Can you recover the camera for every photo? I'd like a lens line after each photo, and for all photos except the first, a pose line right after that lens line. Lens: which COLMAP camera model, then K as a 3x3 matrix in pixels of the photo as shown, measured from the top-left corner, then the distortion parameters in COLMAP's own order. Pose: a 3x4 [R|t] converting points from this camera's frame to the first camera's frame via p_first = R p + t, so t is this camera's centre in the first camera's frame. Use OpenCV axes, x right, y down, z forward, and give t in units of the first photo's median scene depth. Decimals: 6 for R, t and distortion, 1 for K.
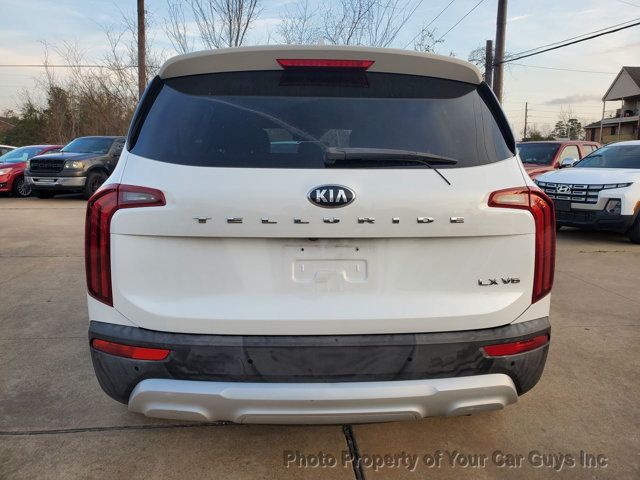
lens RADIAL K [[497.4, 0, 322.7], [0, 497.4, 239.8], [0, 0, 1]] dist [0.025175, -0.009186]
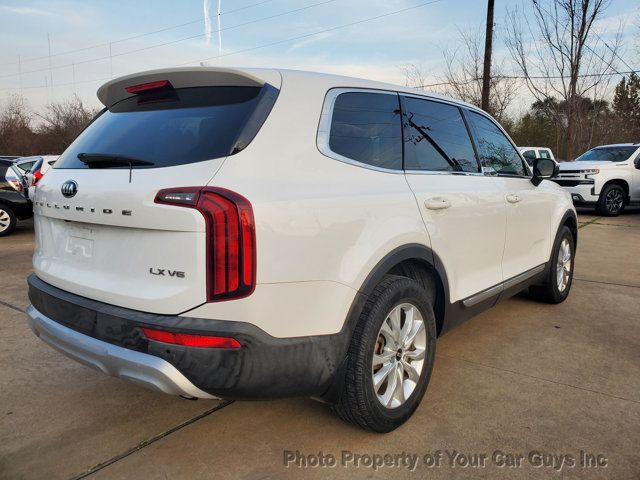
lens RADIAL K [[497.4, 0, 320.7], [0, 497.4, 234.0], [0, 0, 1]] dist [0.025175, -0.009186]
pose [[0.721042, 0.078328, -0.688449, 0.332332], [-0.098844, 0.995056, 0.009688, -0.010737], [0.685804, 0.061063, 0.725220, 0.110190]]
